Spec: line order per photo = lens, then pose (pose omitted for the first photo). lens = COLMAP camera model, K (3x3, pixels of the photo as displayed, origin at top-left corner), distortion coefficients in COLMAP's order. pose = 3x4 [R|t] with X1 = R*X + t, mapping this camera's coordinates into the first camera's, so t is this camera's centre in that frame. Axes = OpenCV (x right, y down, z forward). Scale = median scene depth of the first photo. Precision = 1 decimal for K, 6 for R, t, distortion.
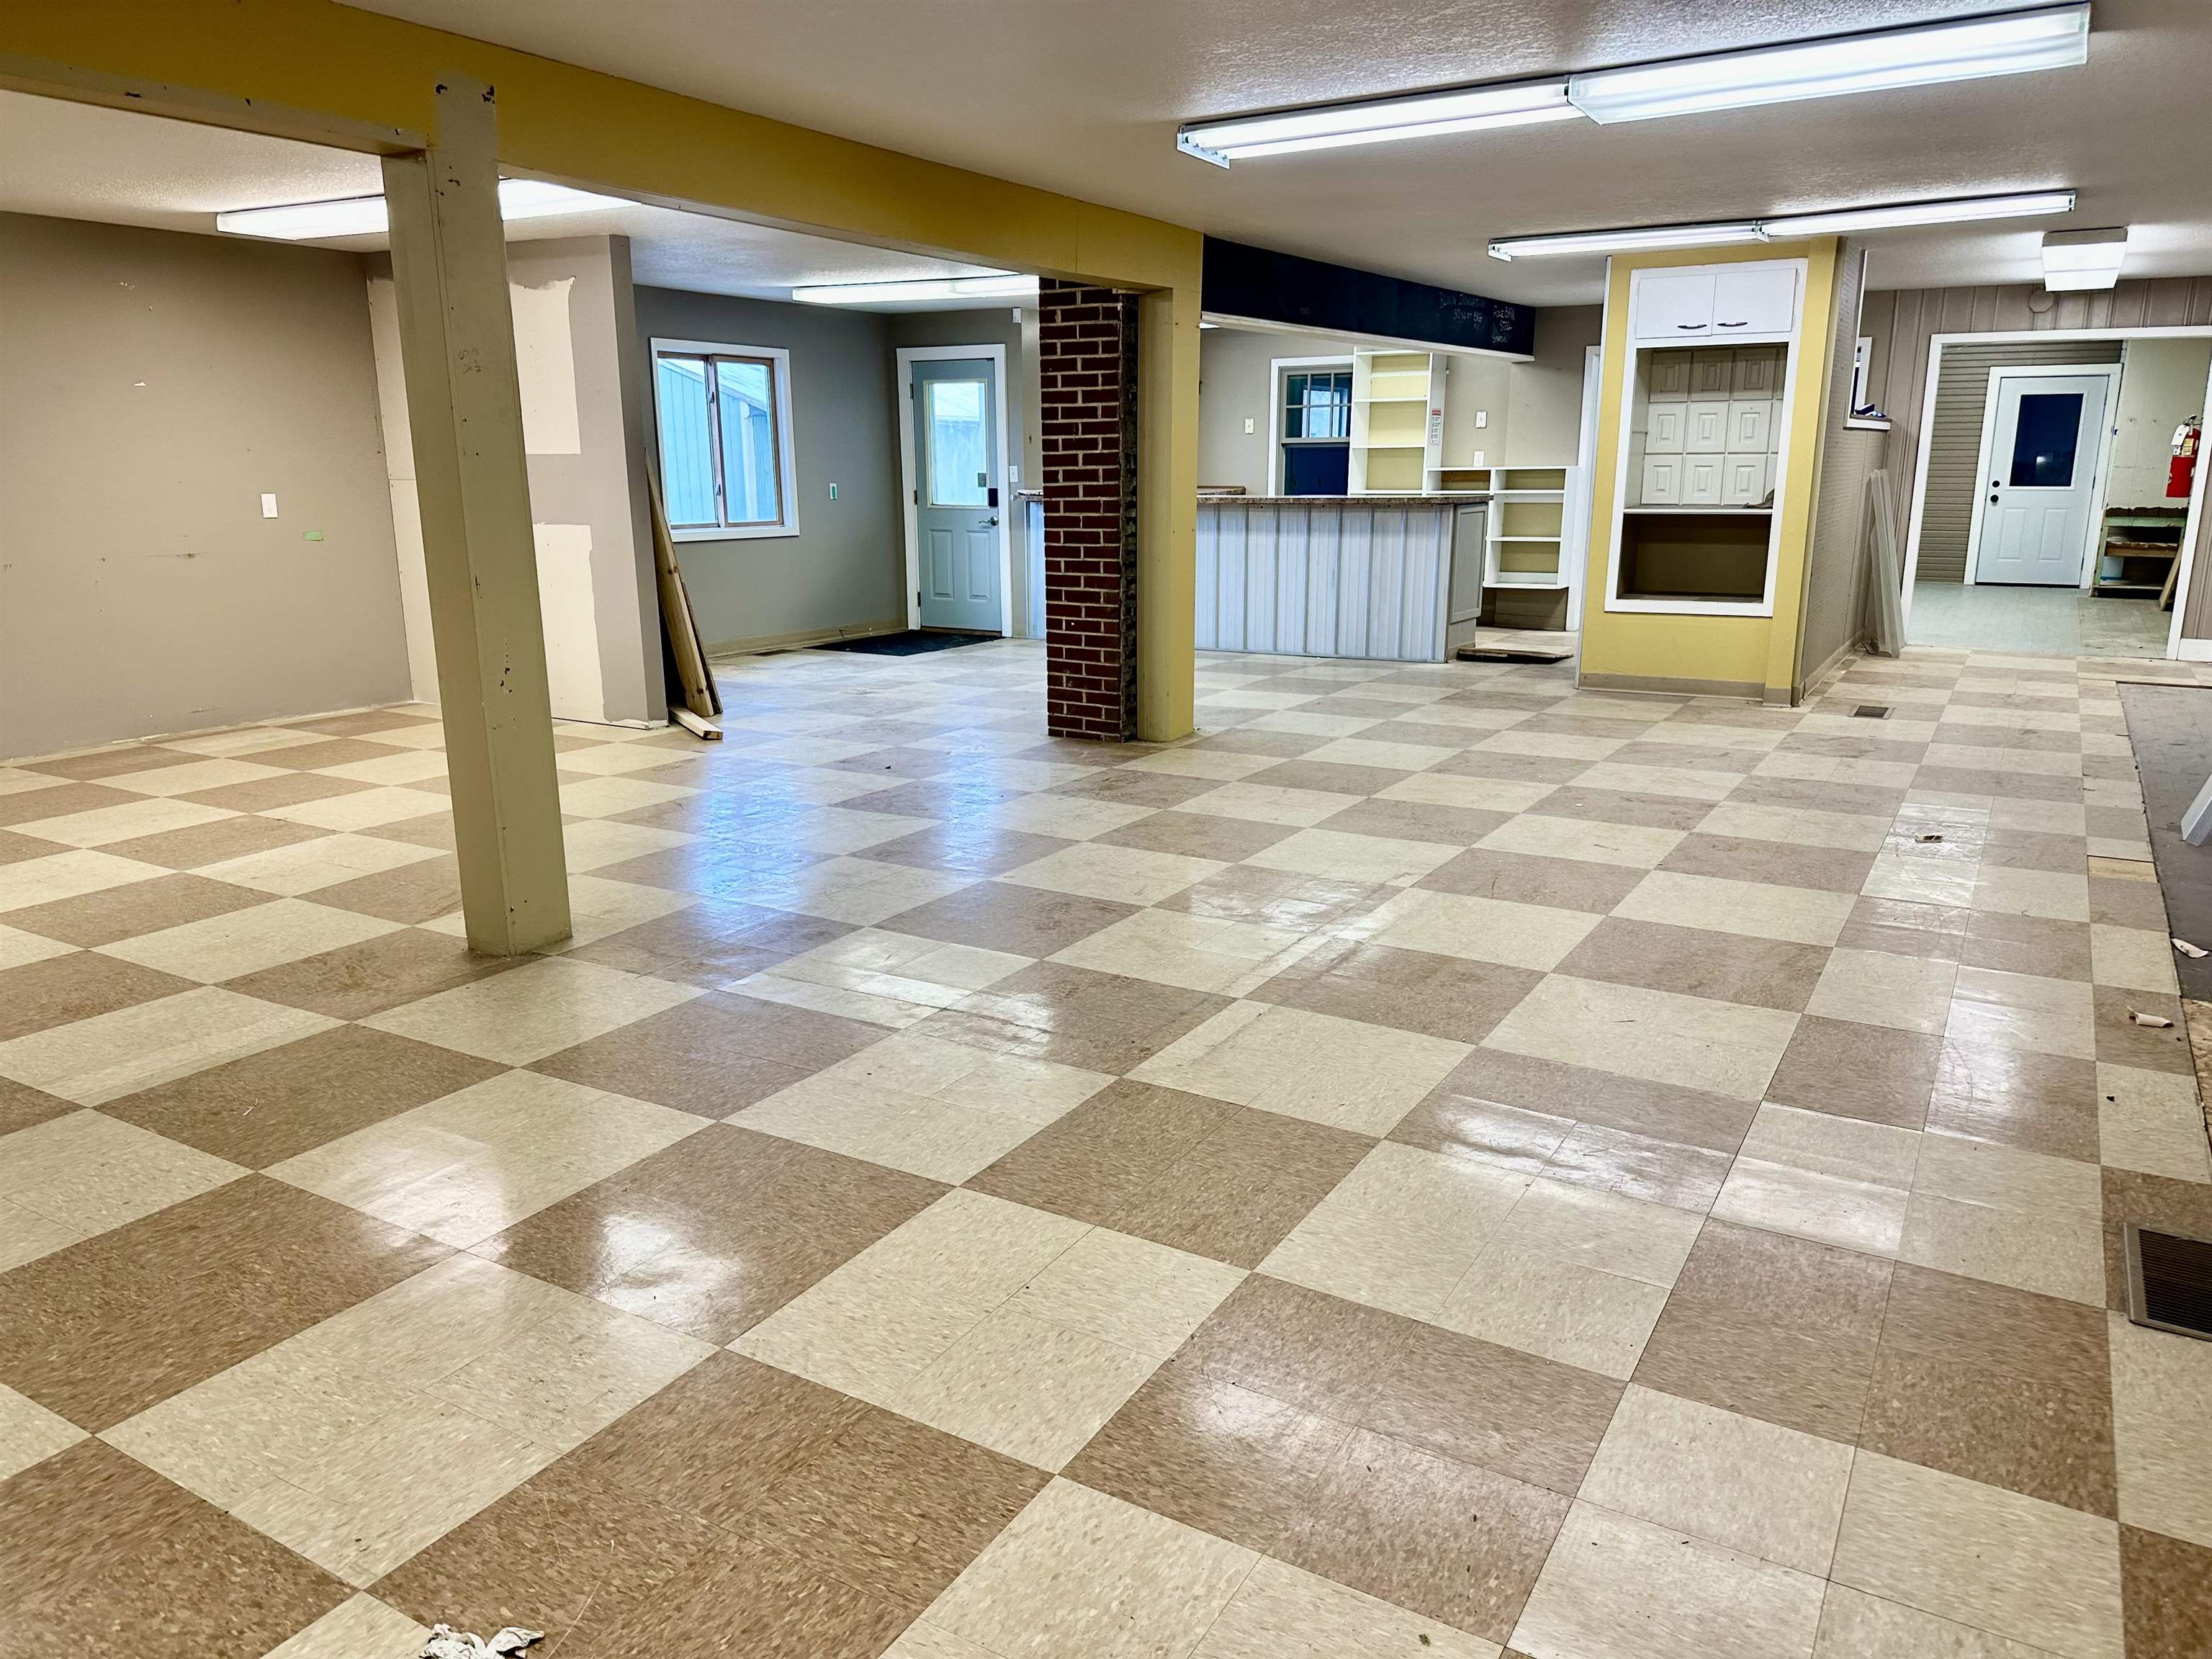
lens RADIAL K [[1542.1, 0, 1106.0], [0, 1542.1, 829.5], [0, 0, 1]] dist [0.140103, -0.242555]
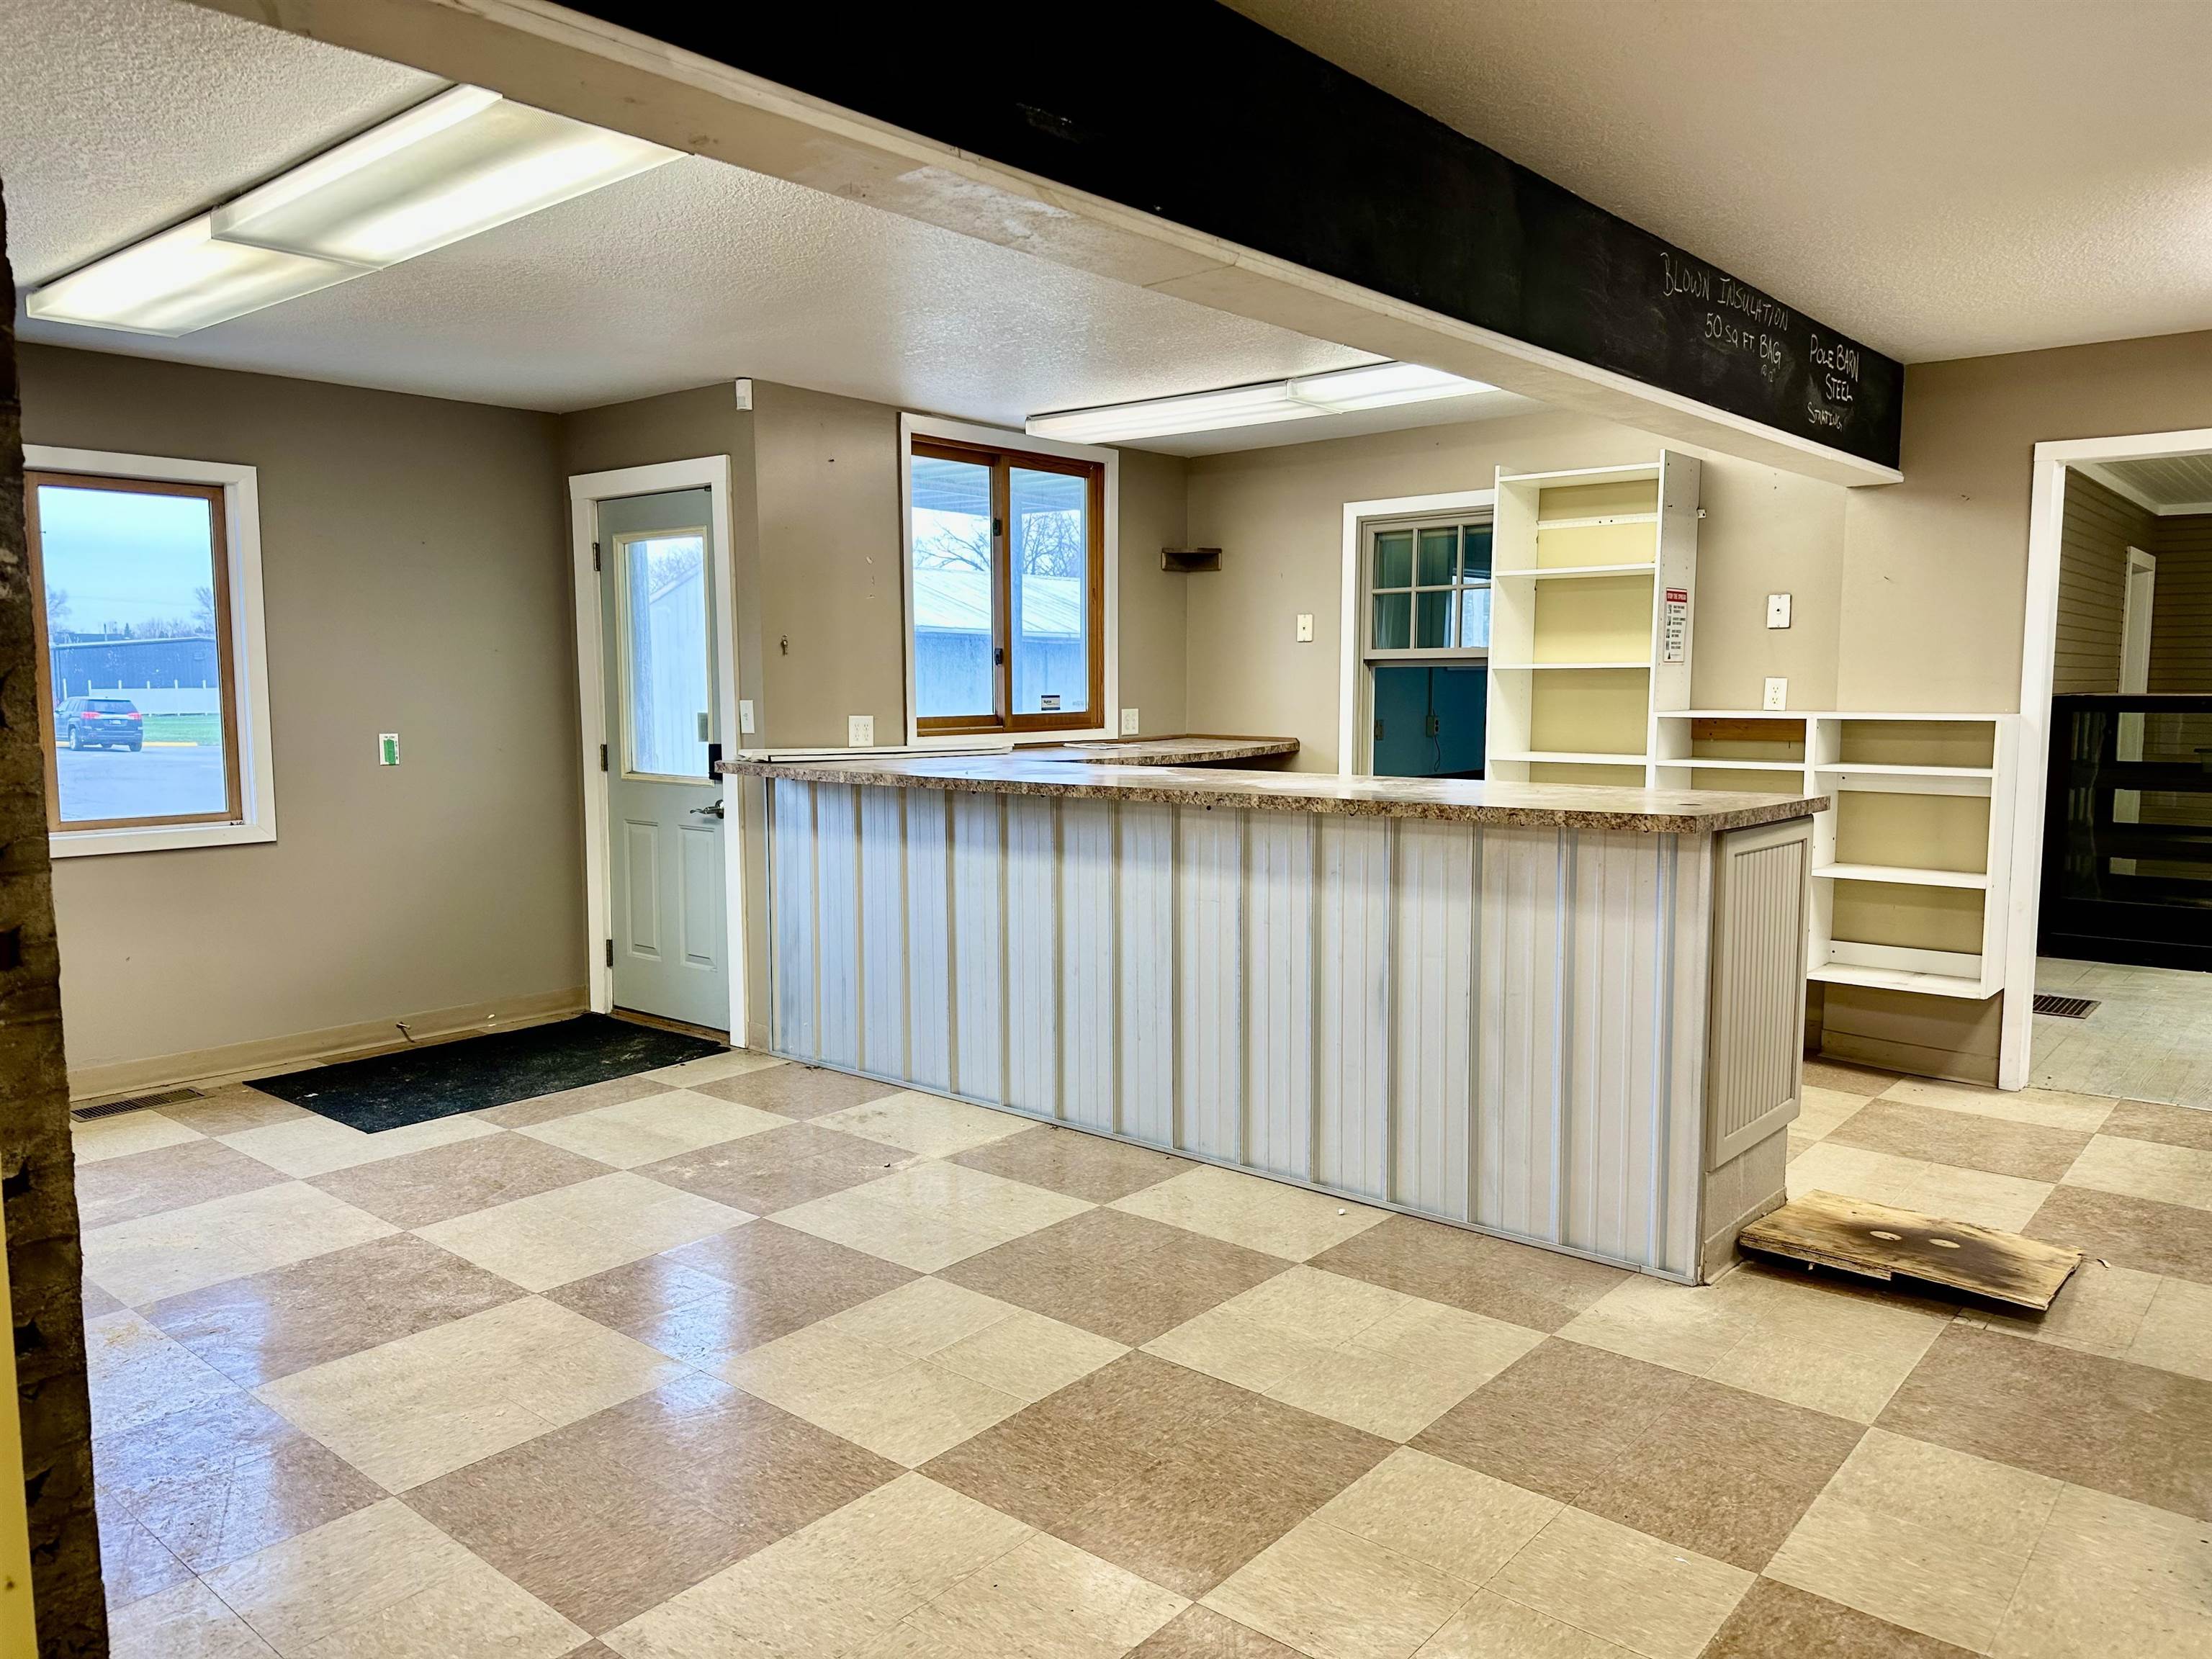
lens RADIAL K [[1542.1, 0, 1106.0], [0, 1542.1, 829.5], [0, 0, 1]] dist [0.140103, -0.242555]
pose [[0.986758, 0.019960, -0.160965, 0.123849], [-0.041924, 0.990063, -0.134233, -0.131664], [0.156686, 0.139204, 0.977789, 0.540780]]
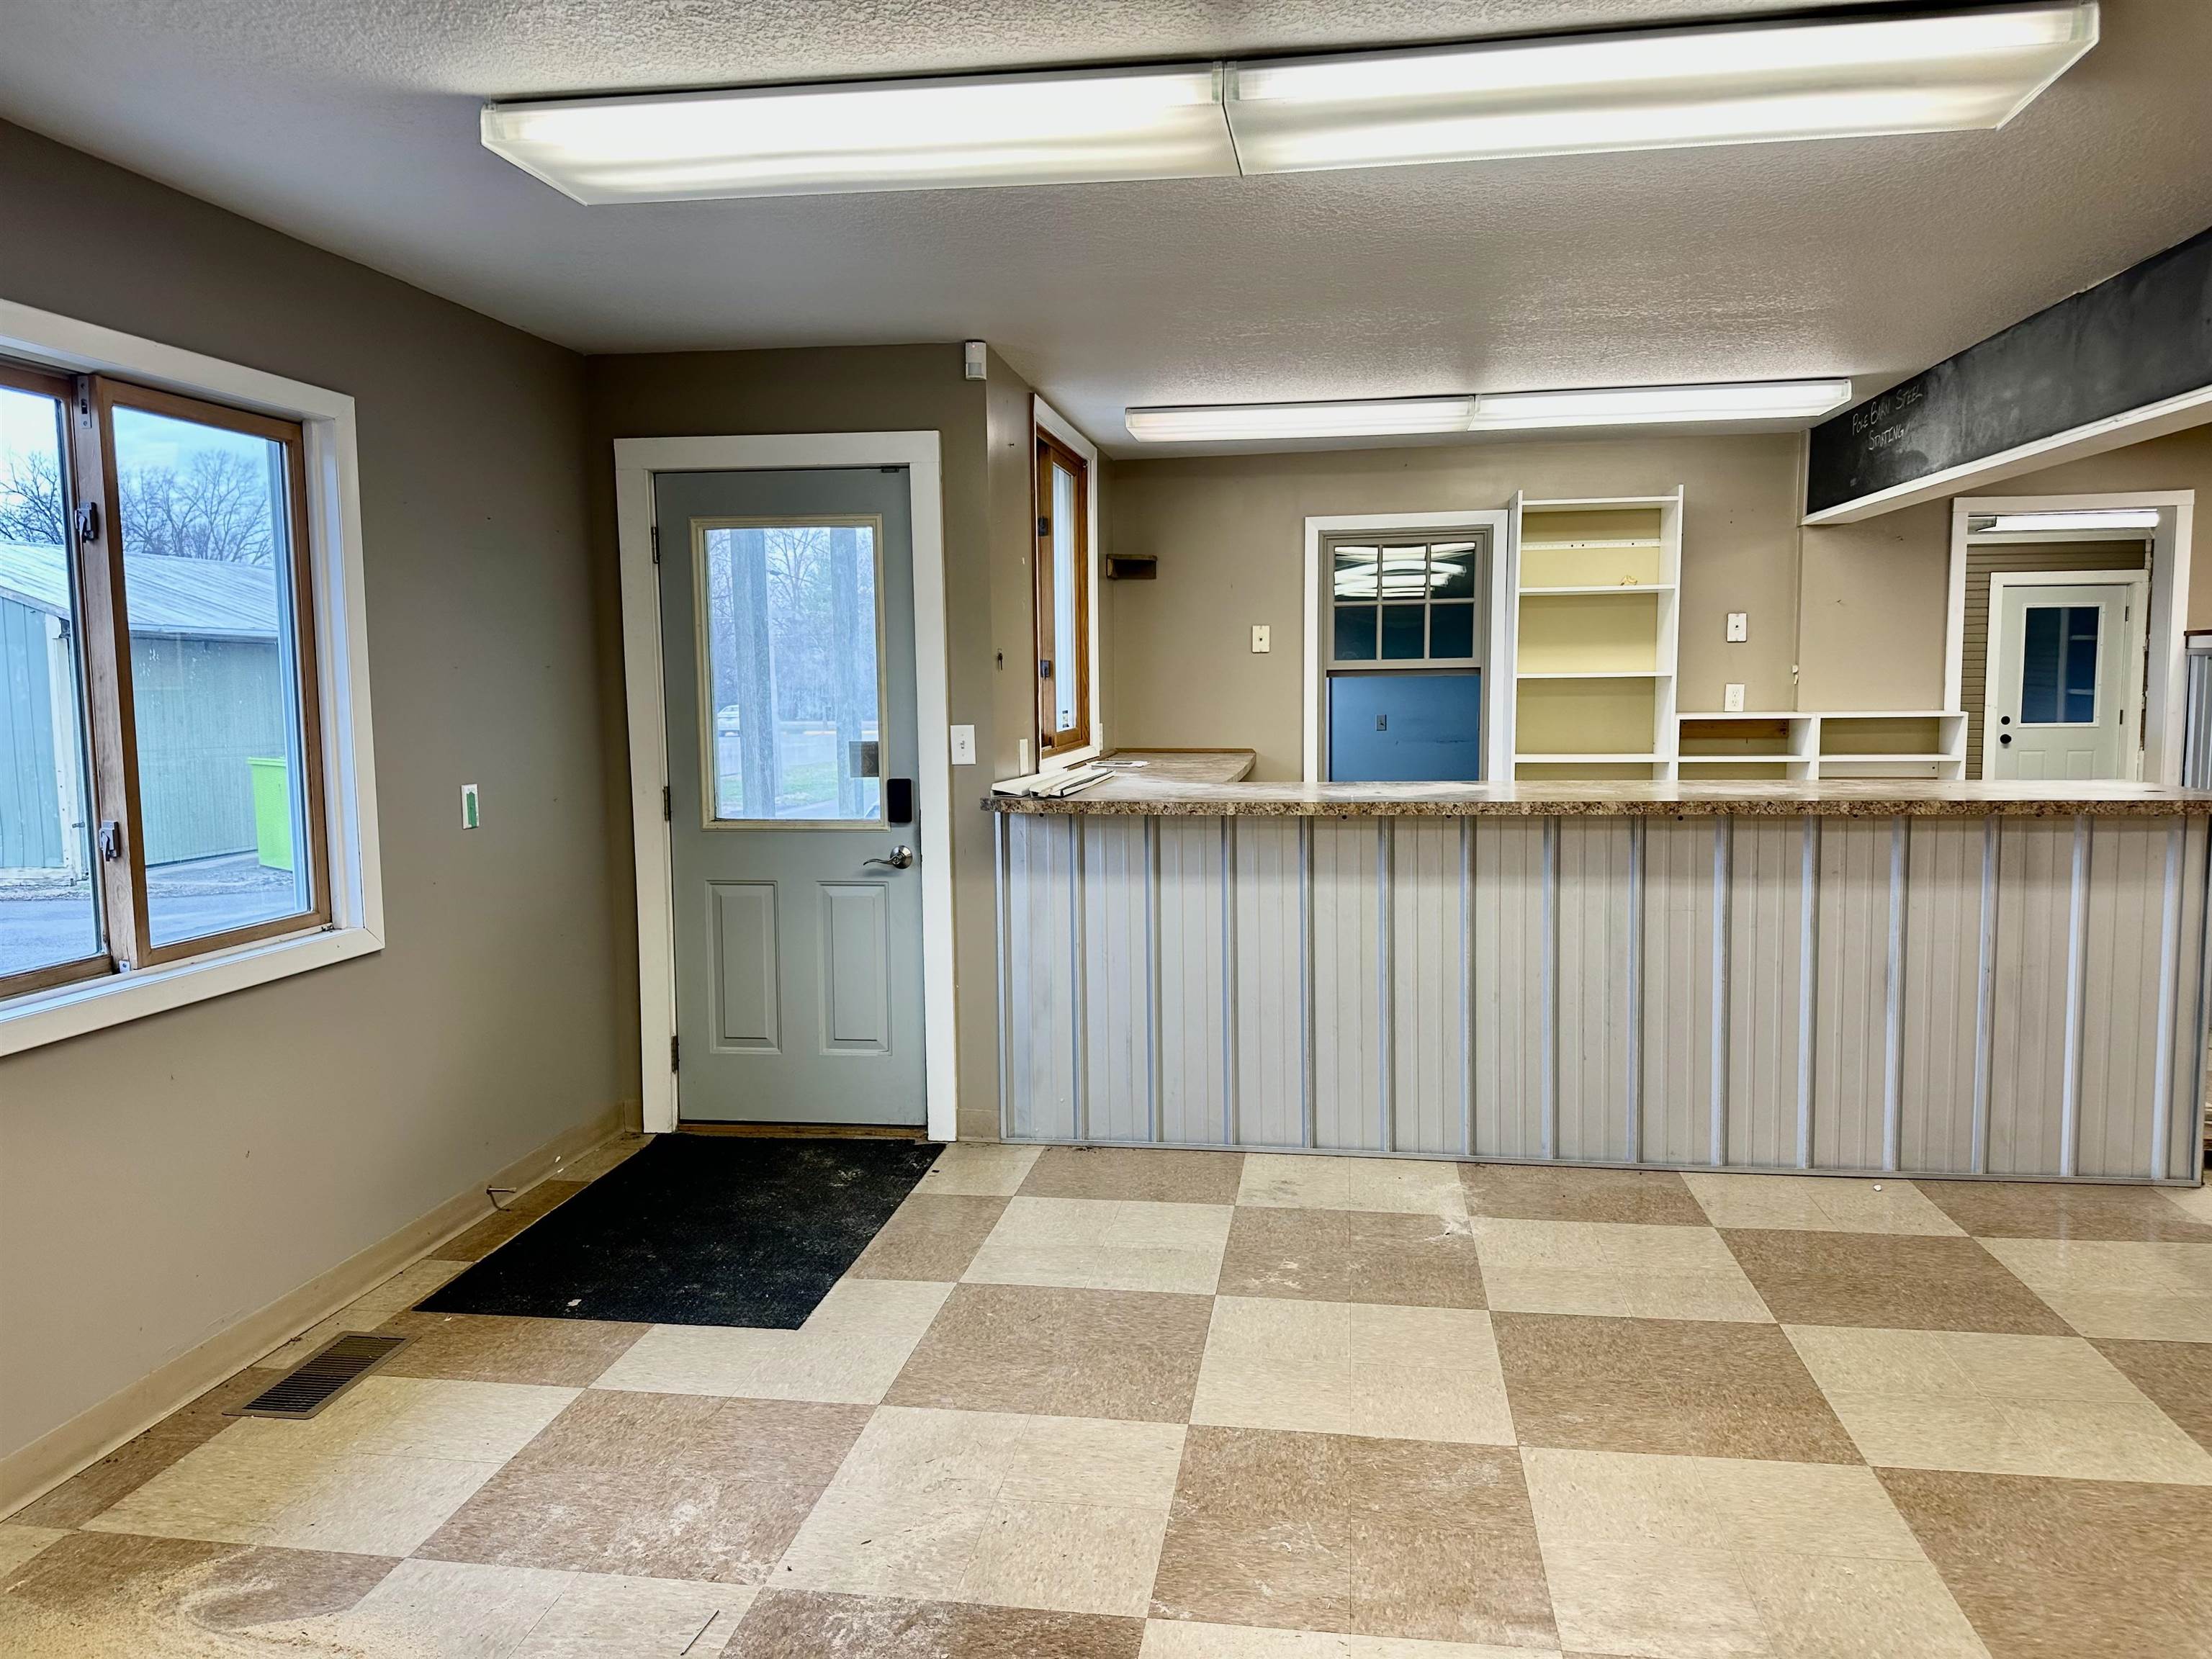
lens RADIAL K [[1534.8, 0, 1124.8], [0, 1534.8, 825.9], [0, 0, 1]] dist [0.111897, -0.161656]
pose [[0.924994, -0.041983, 0.377655, -0.167063], [0.095523, 0.987652, -0.124172, -0.151243], [-0.367779, 0.150933, 0.917583, 0.608845]]
